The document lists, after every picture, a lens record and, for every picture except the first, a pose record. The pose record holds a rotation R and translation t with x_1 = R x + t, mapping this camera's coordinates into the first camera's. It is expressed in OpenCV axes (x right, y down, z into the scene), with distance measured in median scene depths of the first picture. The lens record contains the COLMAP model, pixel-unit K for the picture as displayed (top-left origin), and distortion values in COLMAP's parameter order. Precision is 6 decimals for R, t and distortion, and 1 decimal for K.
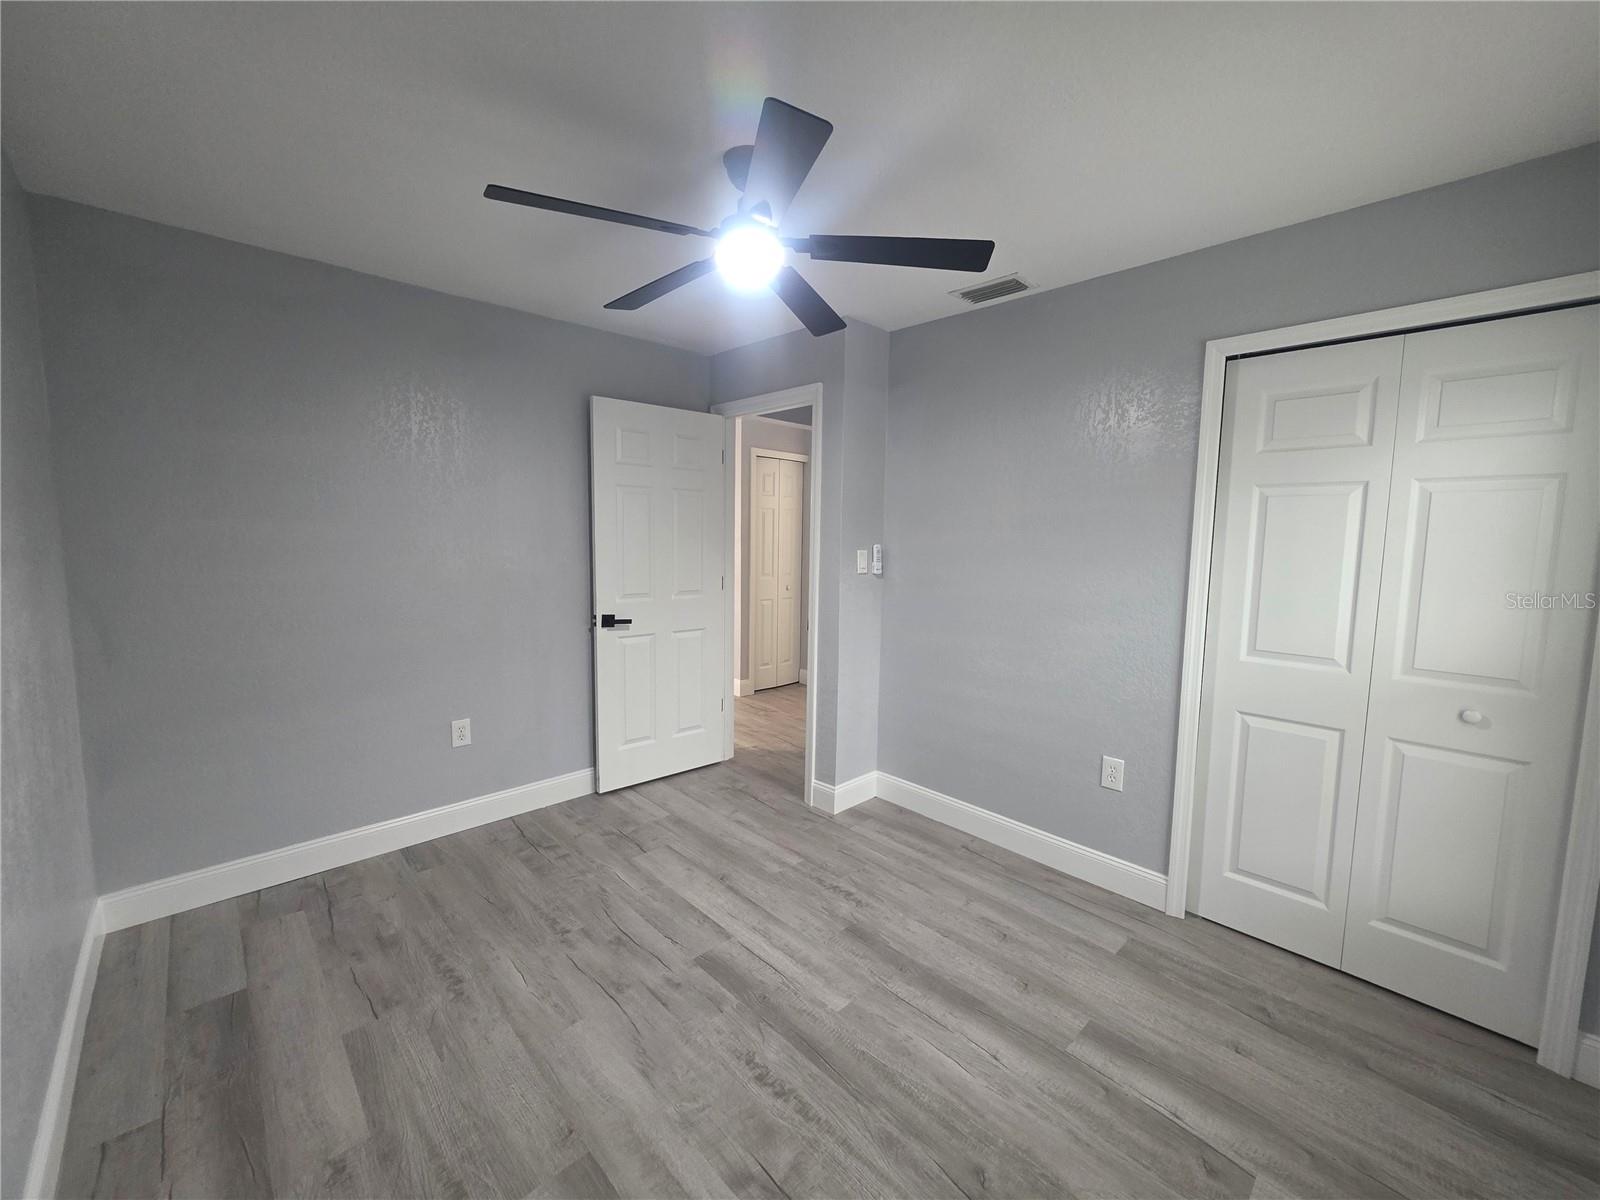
lens RADIAL K [[639.1, 0, 804.3], [0, 639.1, 593.5], [0, 0, 1]] dist [-0.001850, 0.000333]
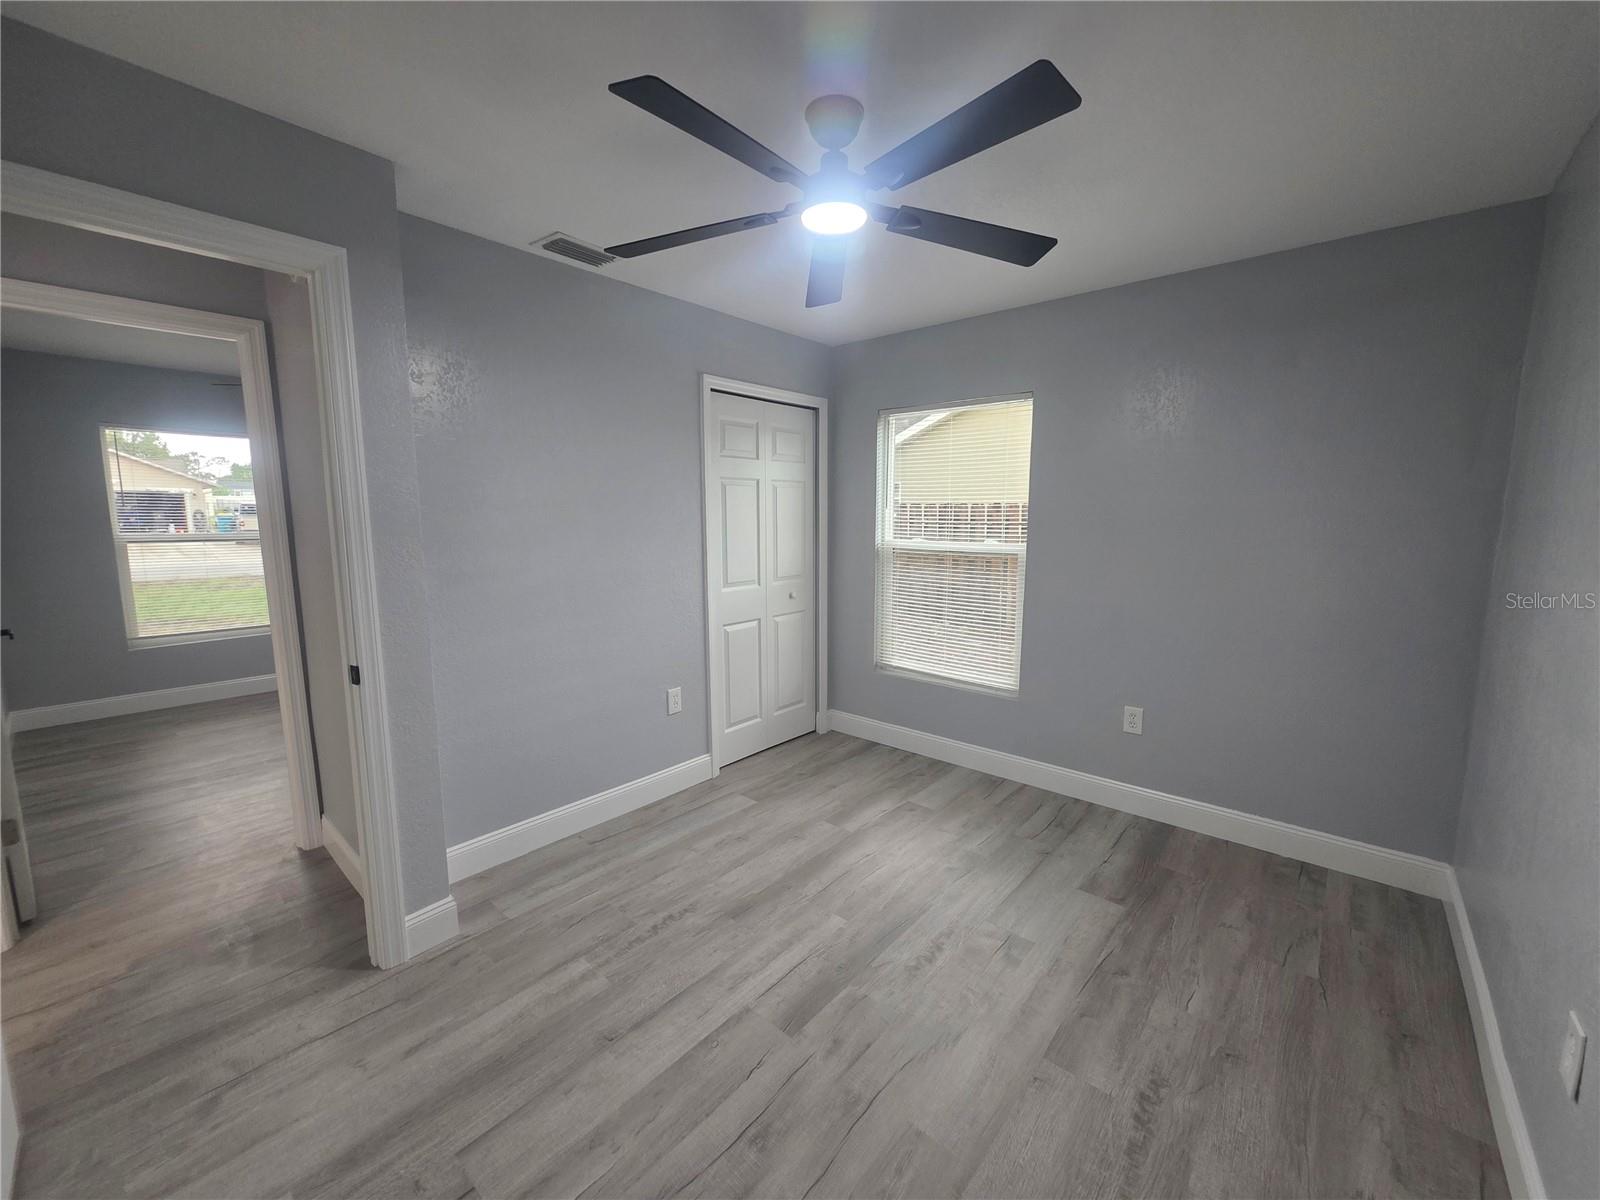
lens RADIAL K [[639.1, 0, 804.3], [0, 639.1, 593.5], [0, 0, 1]] dist [-0.001850, 0.000333]
pose [[-0.095285, -0.141907, 0.985283, -0.916945], [0.095955, 0.983868, 0.150983, -0.112679], [-0.990814, 0.108930, -0.080131, 0.999350]]
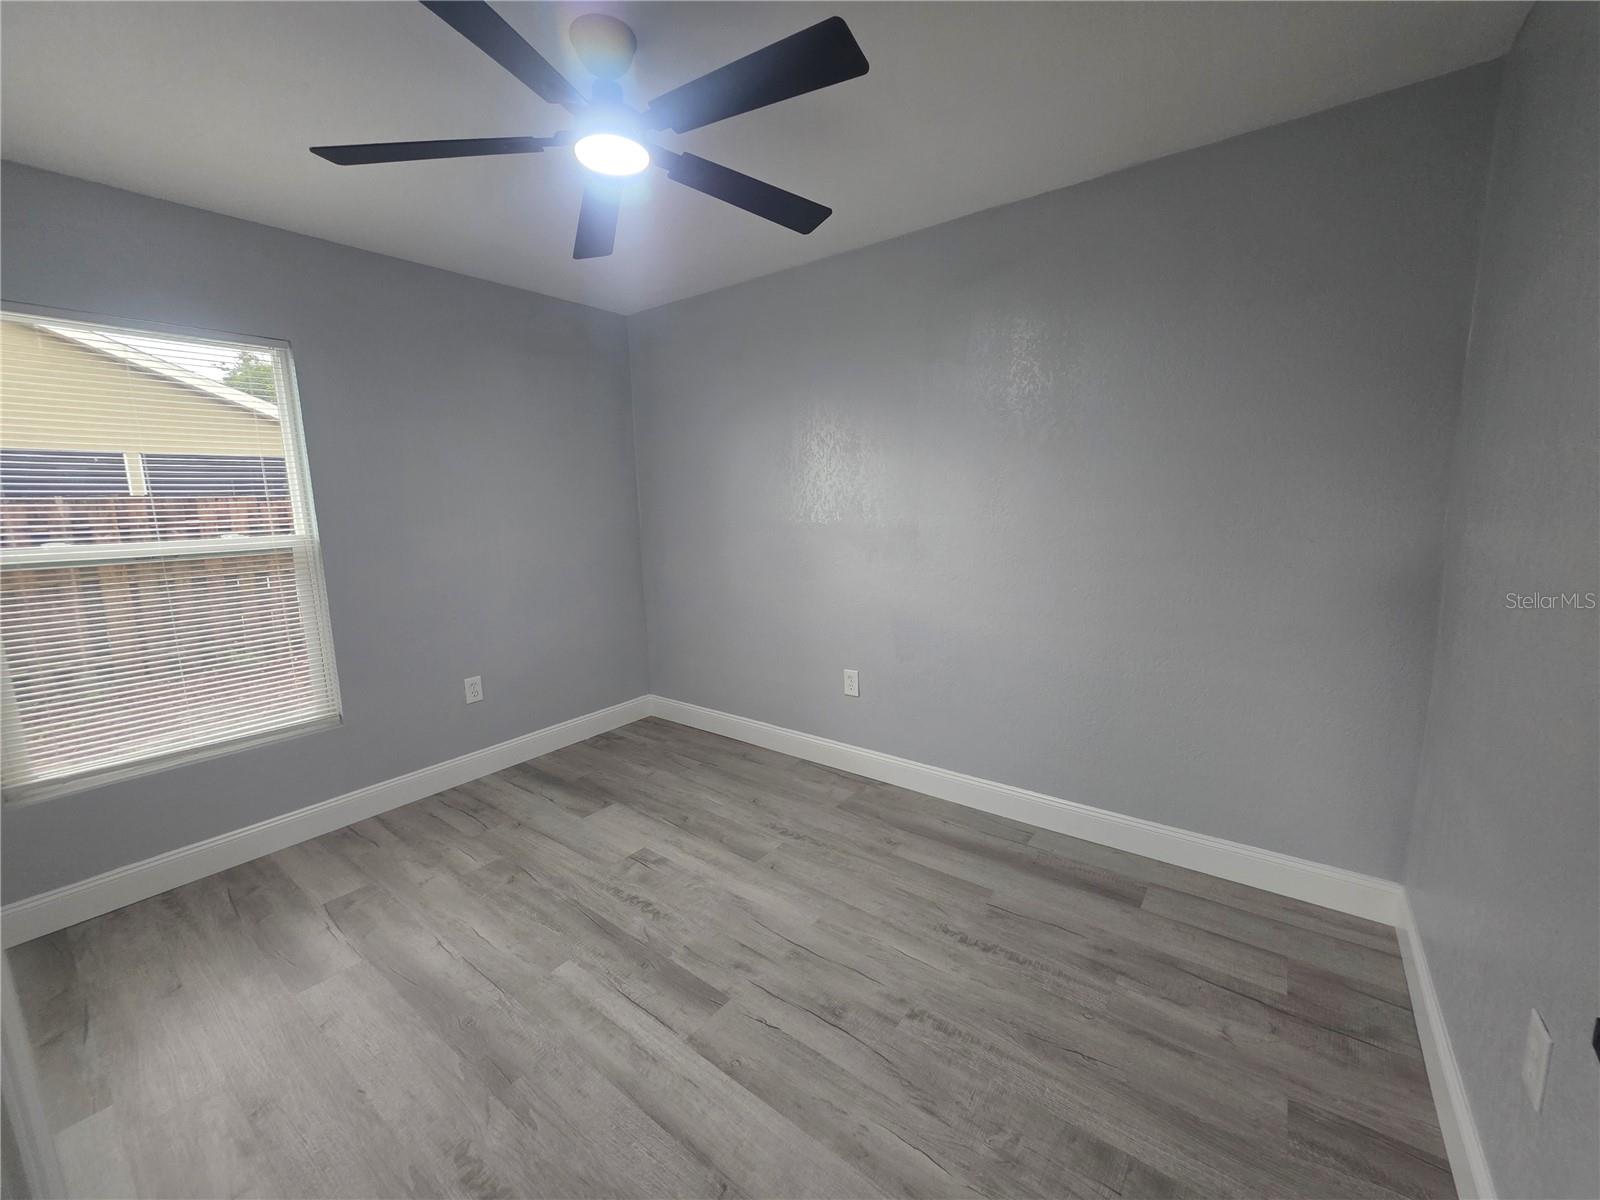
lens RADIAL K [[636.7, 0, 801.5], [0, 636.7, 591.9], [0, 0, 1]] dist [-0.002080, -0.000024]
pose [[-0.987680, 0.031627, -0.153255, -0.158433], [-0.006229, 0.970640, 0.240457, -0.139344], [0.156360, 0.238449, -0.958485, 1.700062]]
